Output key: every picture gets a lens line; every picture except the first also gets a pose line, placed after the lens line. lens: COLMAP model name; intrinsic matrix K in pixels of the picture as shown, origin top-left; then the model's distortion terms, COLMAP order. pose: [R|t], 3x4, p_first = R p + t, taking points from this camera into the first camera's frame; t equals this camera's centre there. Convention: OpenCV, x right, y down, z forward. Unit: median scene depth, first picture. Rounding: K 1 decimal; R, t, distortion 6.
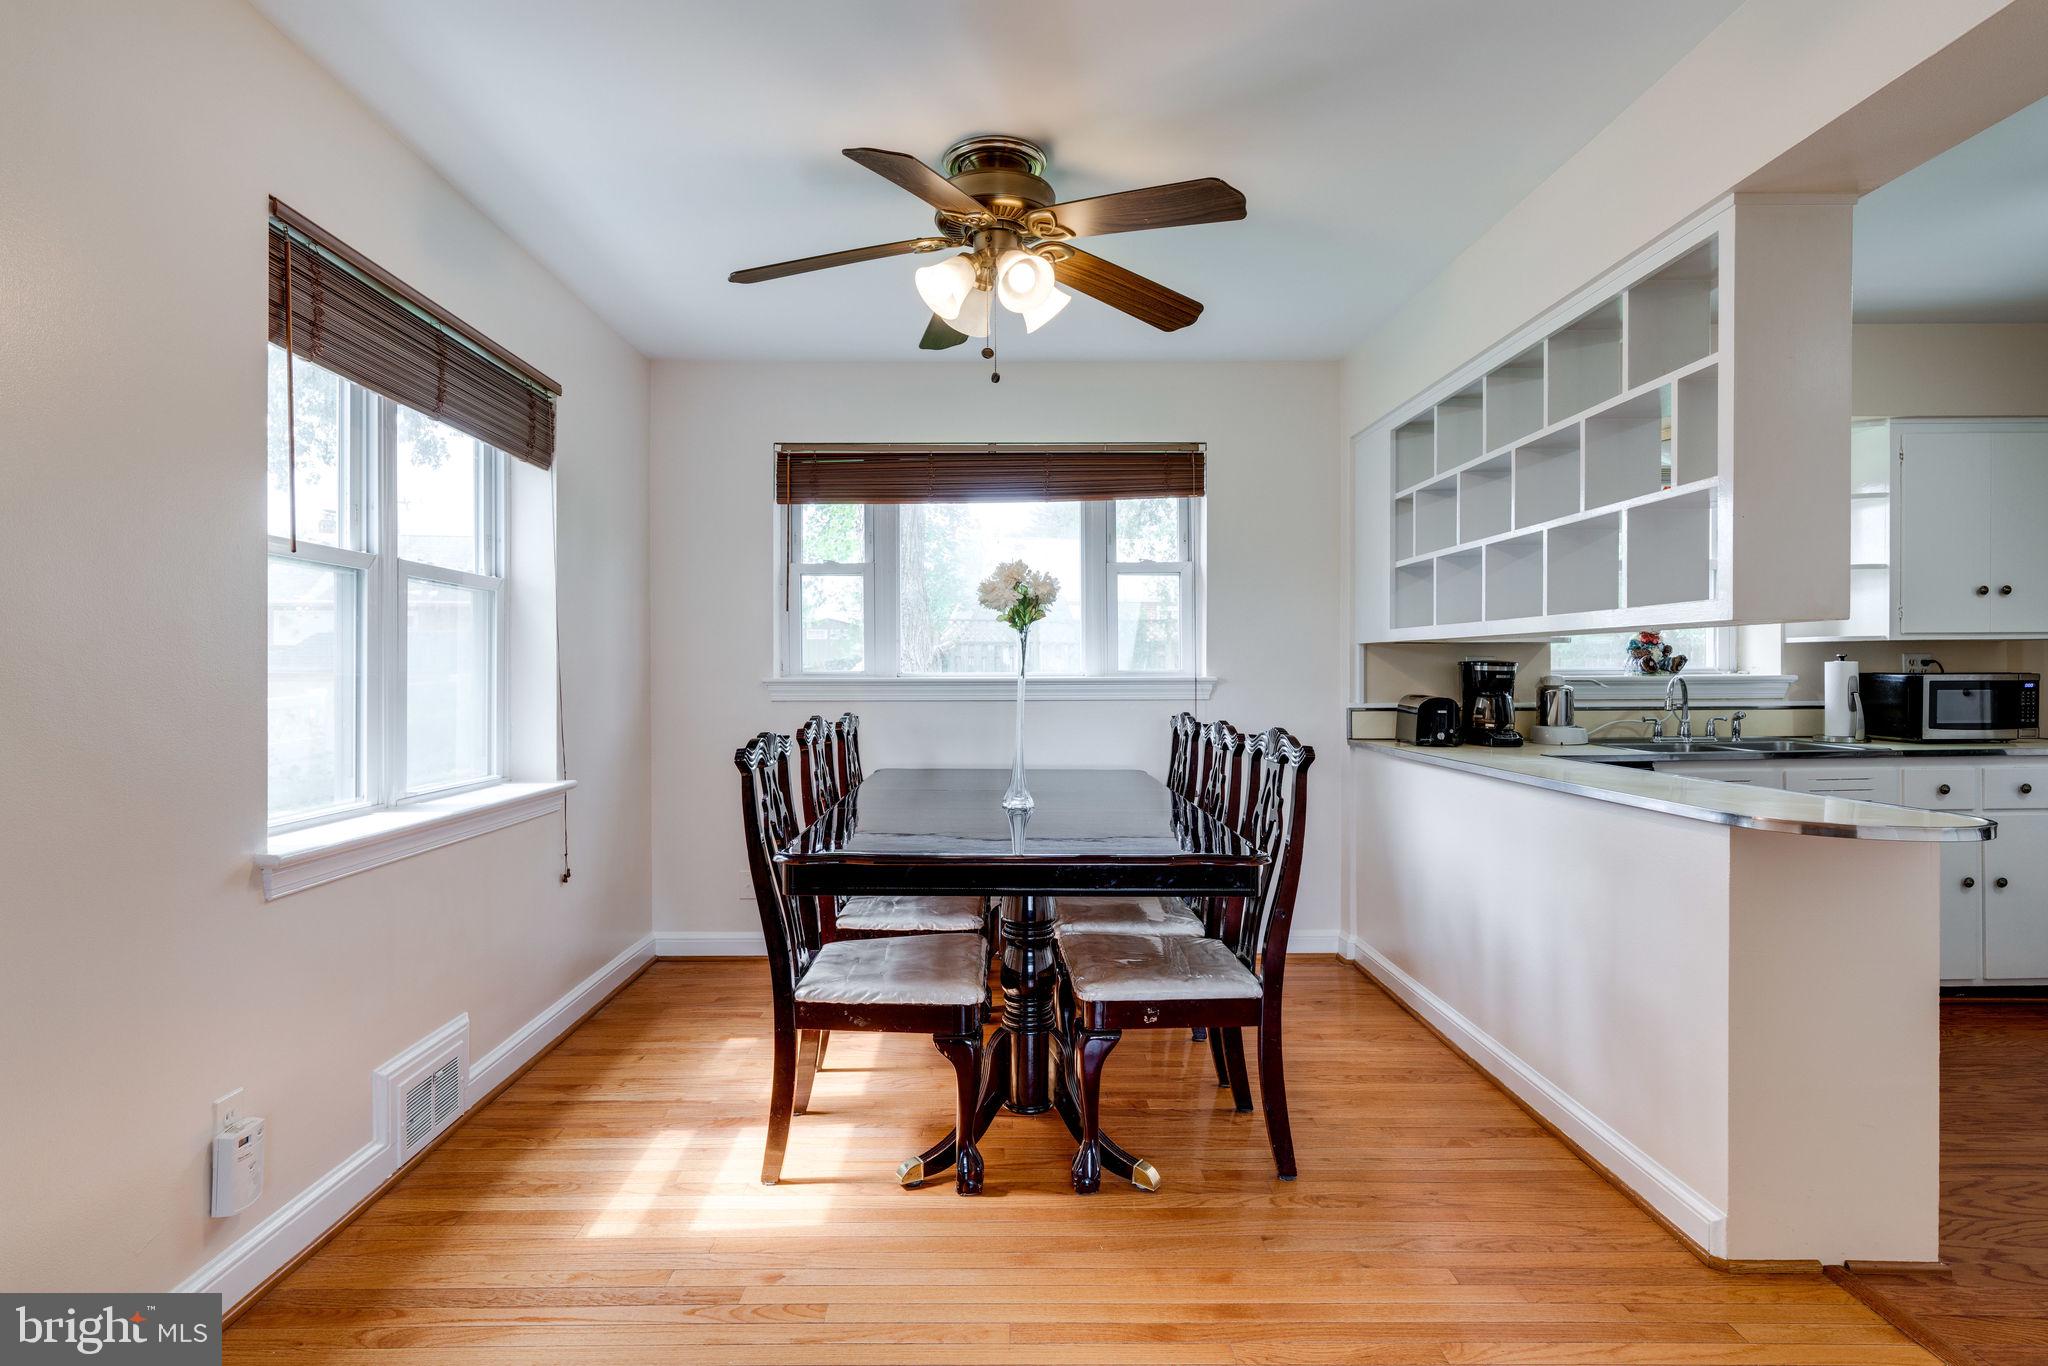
lens RADIAL K [[1075.4, 0, 1014.9], [0, 1075.4, 676.6], [0, 0, 1]] dist [0.004694, 0.002402]
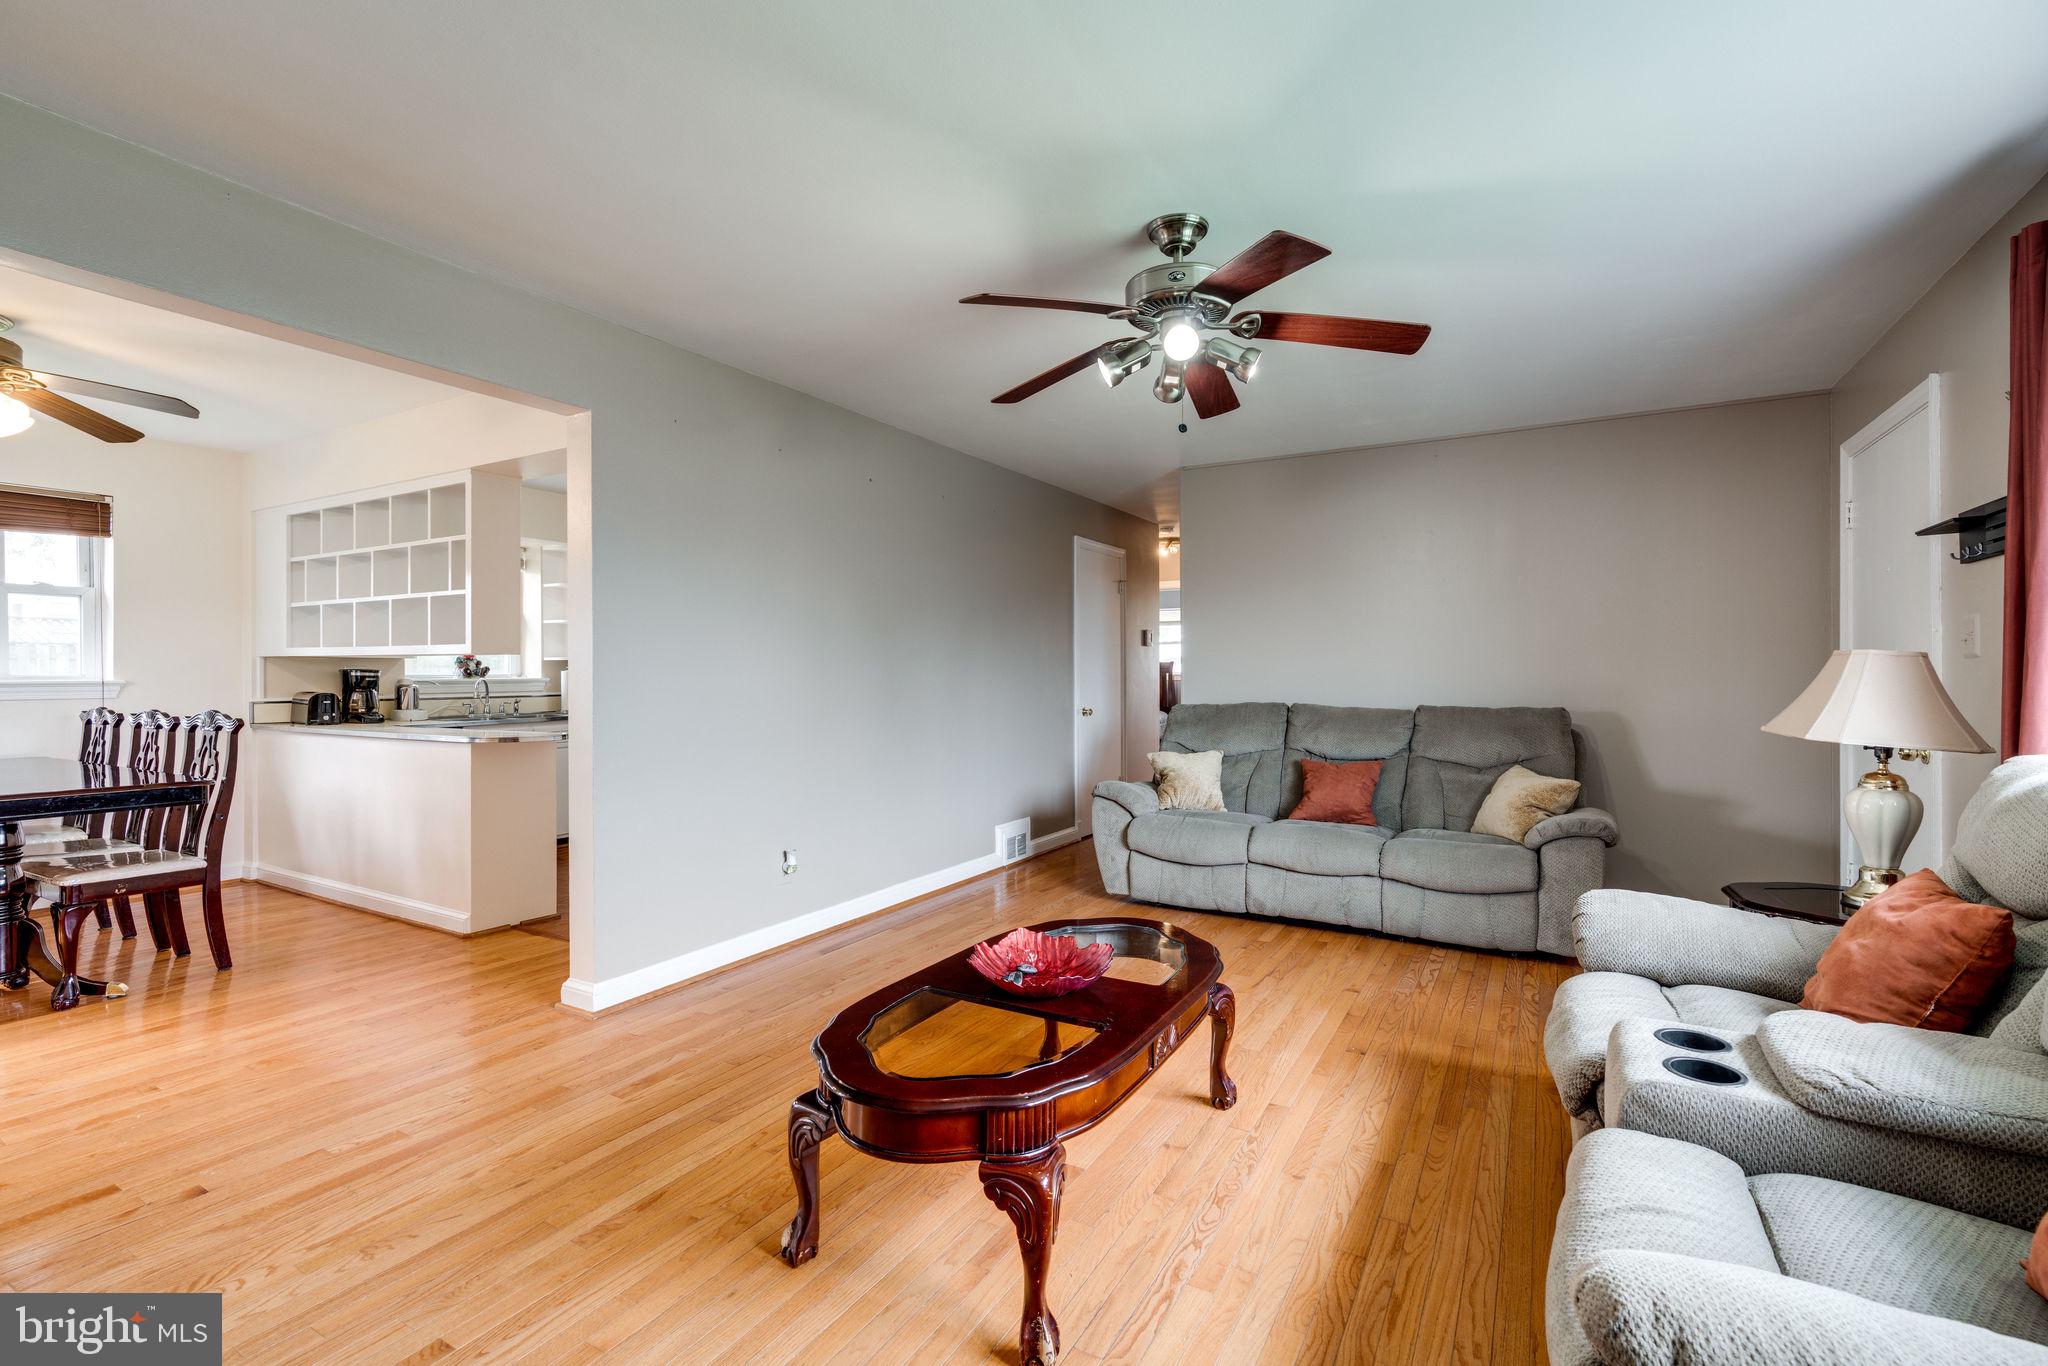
lens RADIAL K [[944.5, 0, 1021.4], [0, 944.5, 678.7], [0, 0, 1]] dist [-0.005606, 0.002562]
pose [[0.529535, -0.002169, 0.848285, -0.215628], [0.005118, 0.999987, -0.000638, 0.004705], [-0.848272, 0.004679, 0.529540, -0.544282]]
